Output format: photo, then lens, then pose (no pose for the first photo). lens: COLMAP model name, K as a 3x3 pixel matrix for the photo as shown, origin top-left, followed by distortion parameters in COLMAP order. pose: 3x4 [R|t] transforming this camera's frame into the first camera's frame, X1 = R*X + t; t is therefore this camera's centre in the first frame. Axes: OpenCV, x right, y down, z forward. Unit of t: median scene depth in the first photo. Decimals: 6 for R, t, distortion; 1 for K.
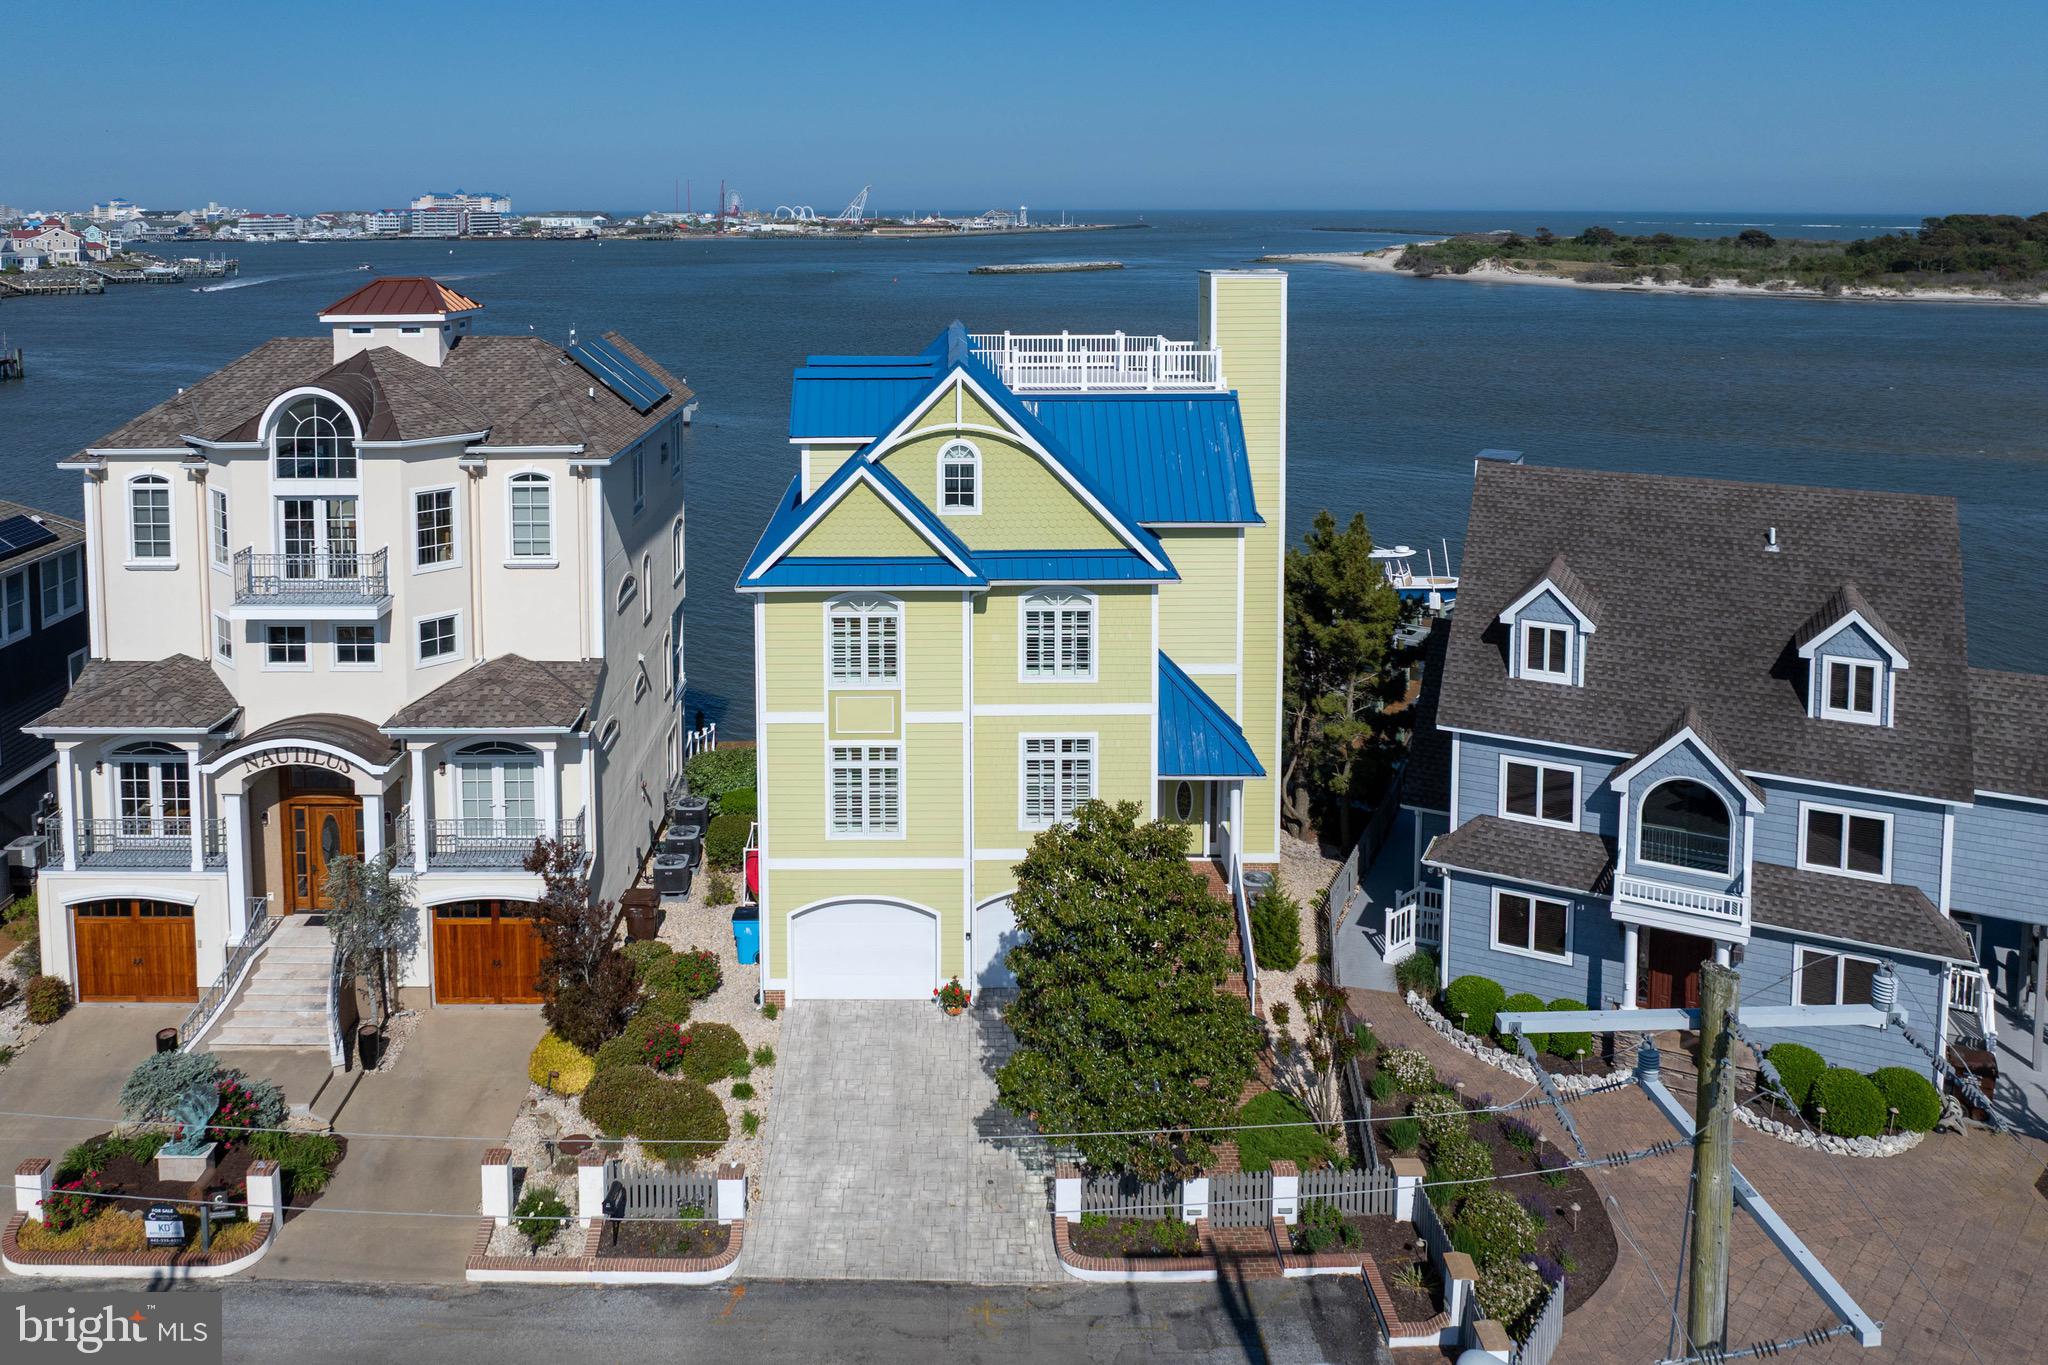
lens RADIAL K [[1488.4, 0, 957.1], [0, 1488.4, 365.2], [0, 0, 1]] dist [-0.022914, -0.005265]
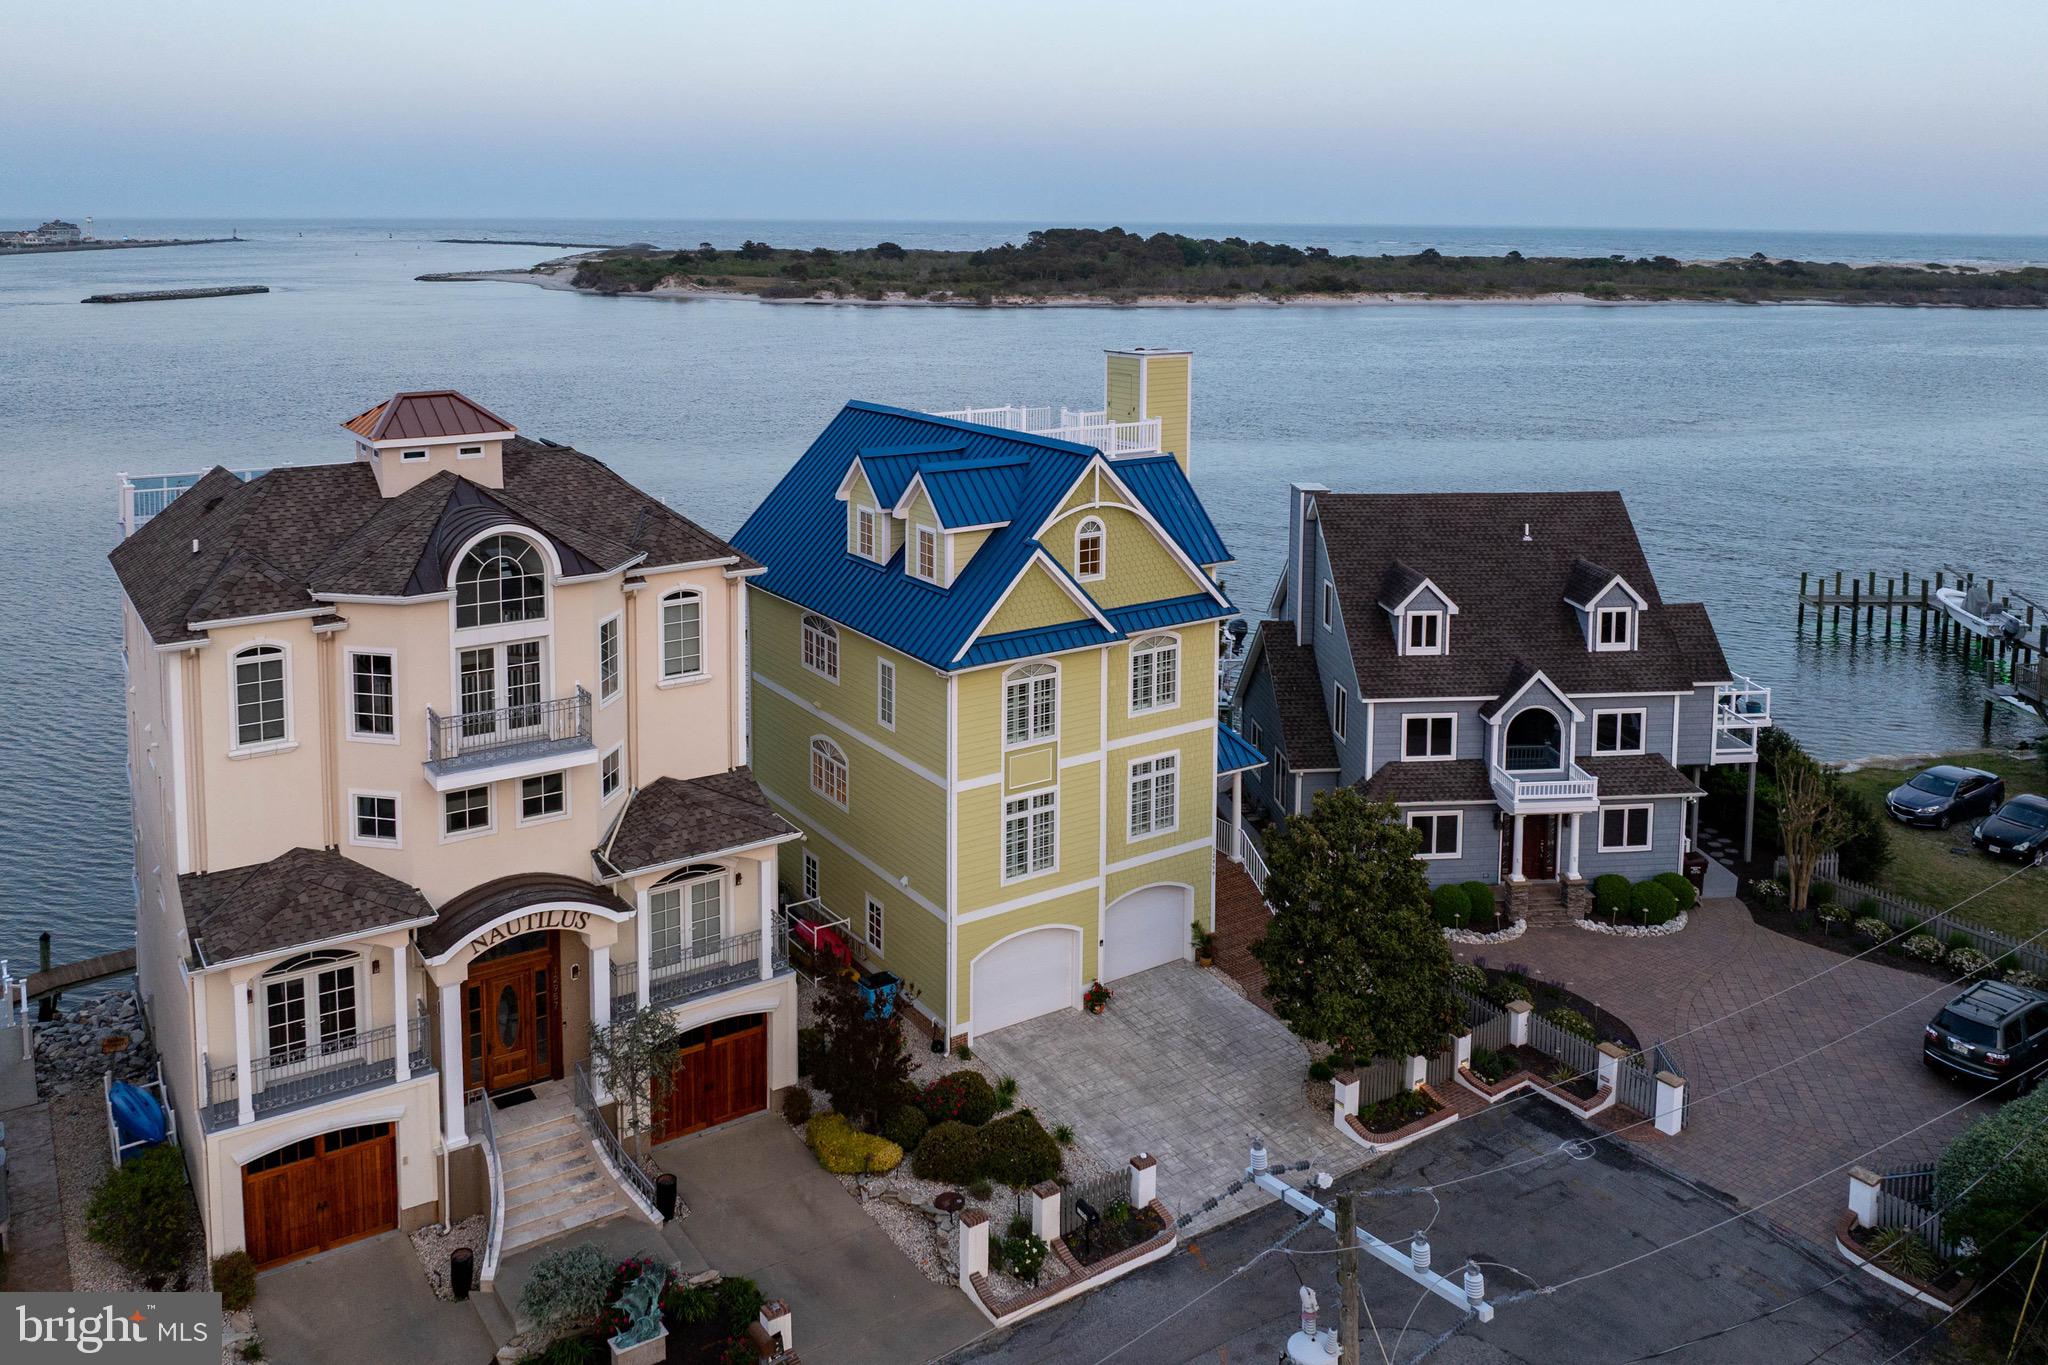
lens RADIAL K [[1539.5, 0, 939.8], [0, 1539.5, 411.9], [0, 0, 1]] dist [-0.030832, 0.001295]
pose [[0.848373, -0.057720, 0.526243, -0.695796], [0.048403, 0.998332, 0.031469, -0.071327], [-0.527181, -0.001226, 0.849752, 0.050176]]
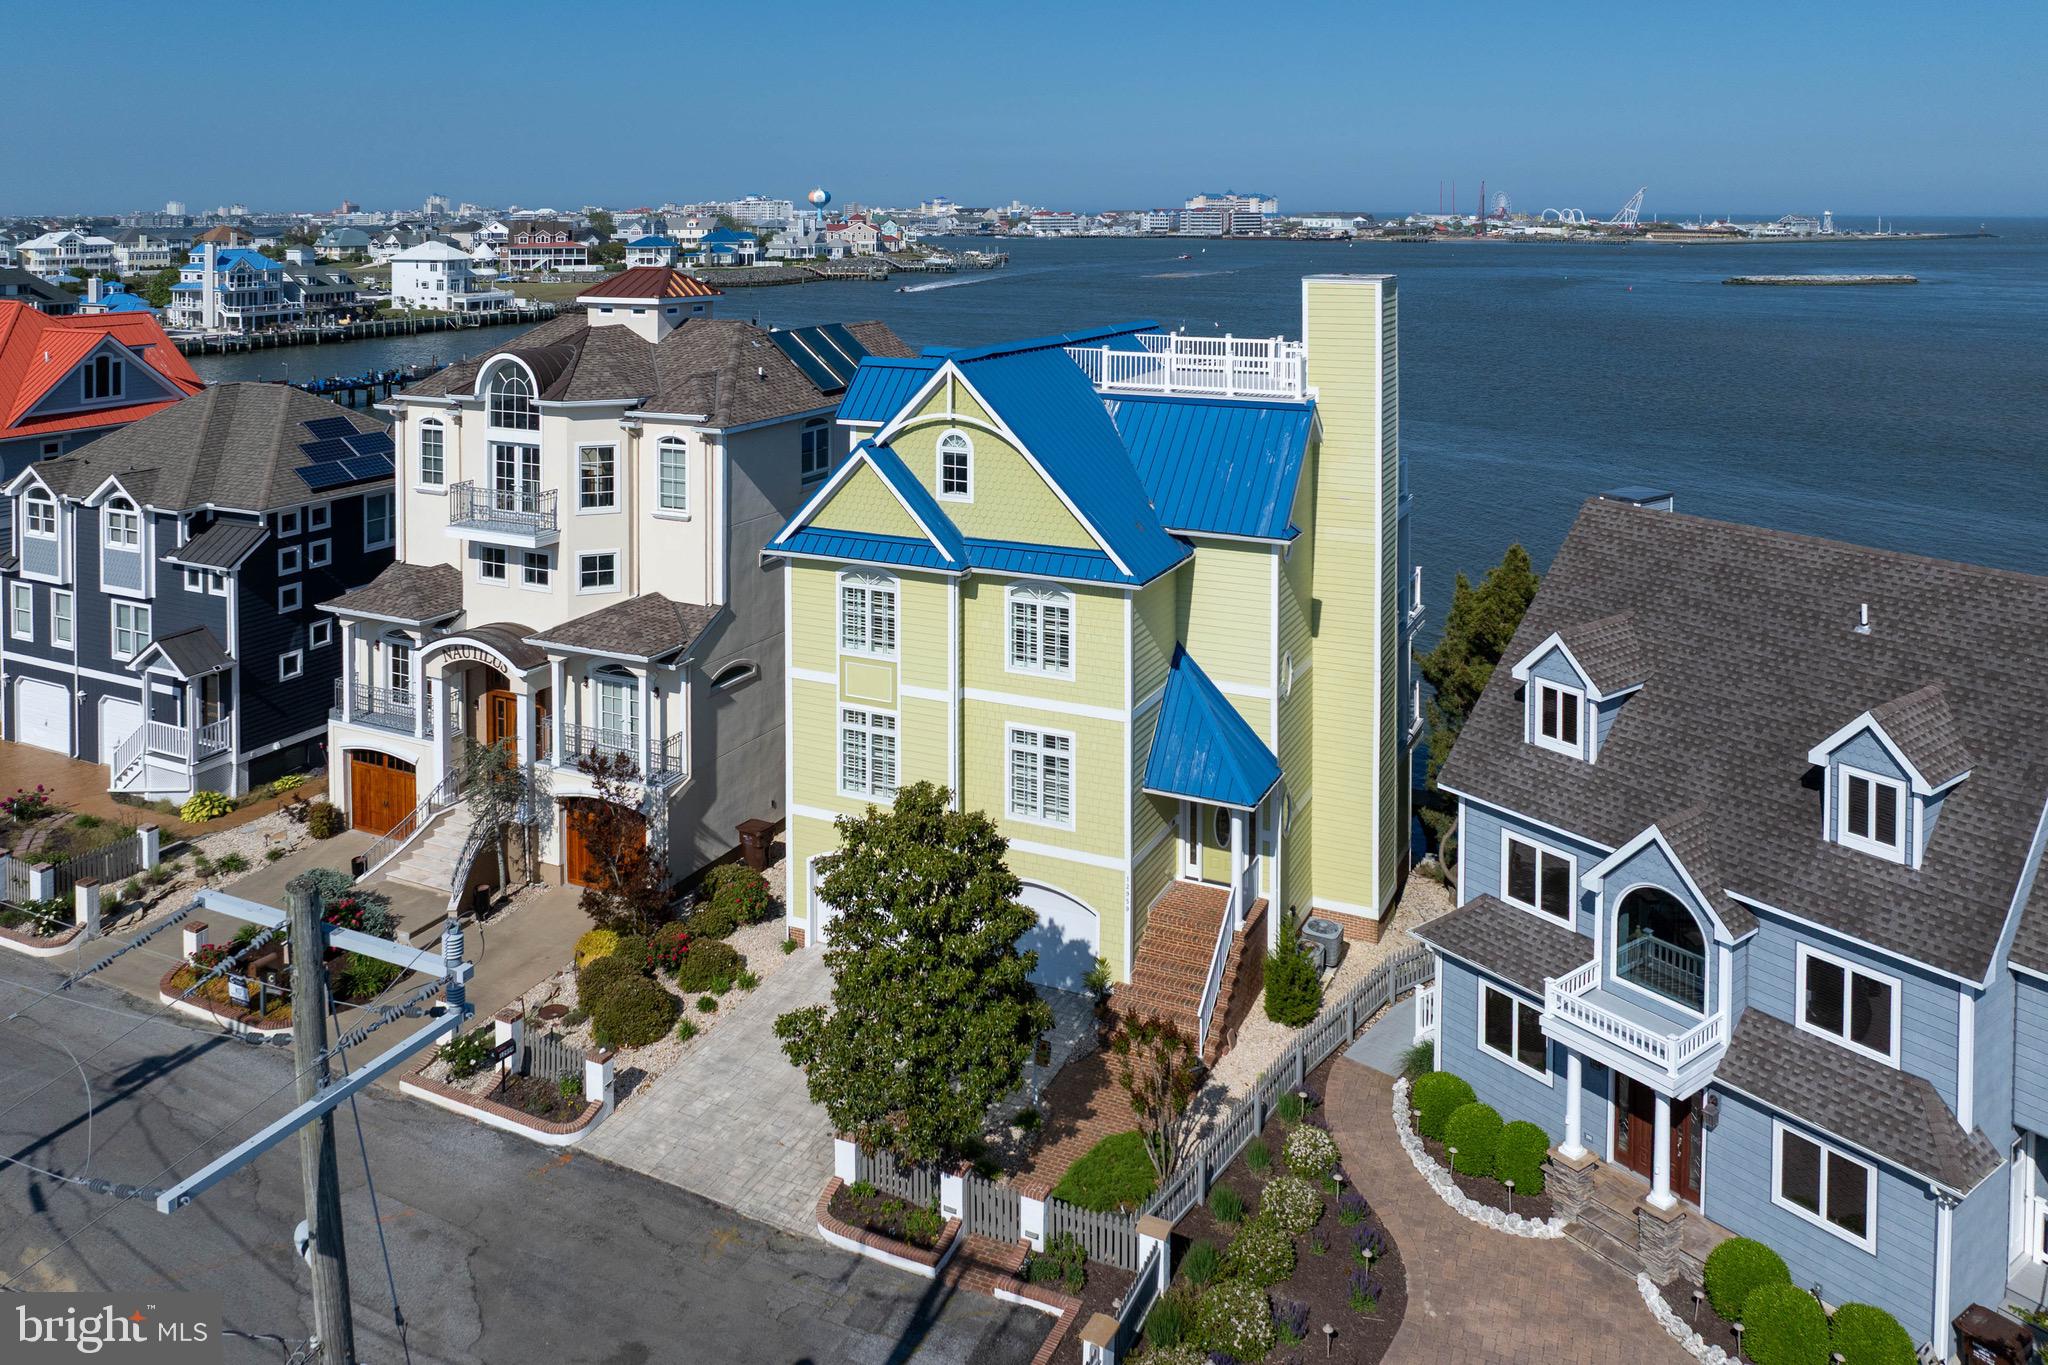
lens RADIAL K [[1508.1, 0, 1059.3], [0, 1508.1, 291.8], [0, 0, 1]] dist [-0.023864, -0.001760]
pose [[0.903218, 0.024396, -0.428489, 0.504753], [-0.046128, 0.998118, -0.040404, -0.007109], [0.426697, 0.056259, 0.902643, 0.064577]]
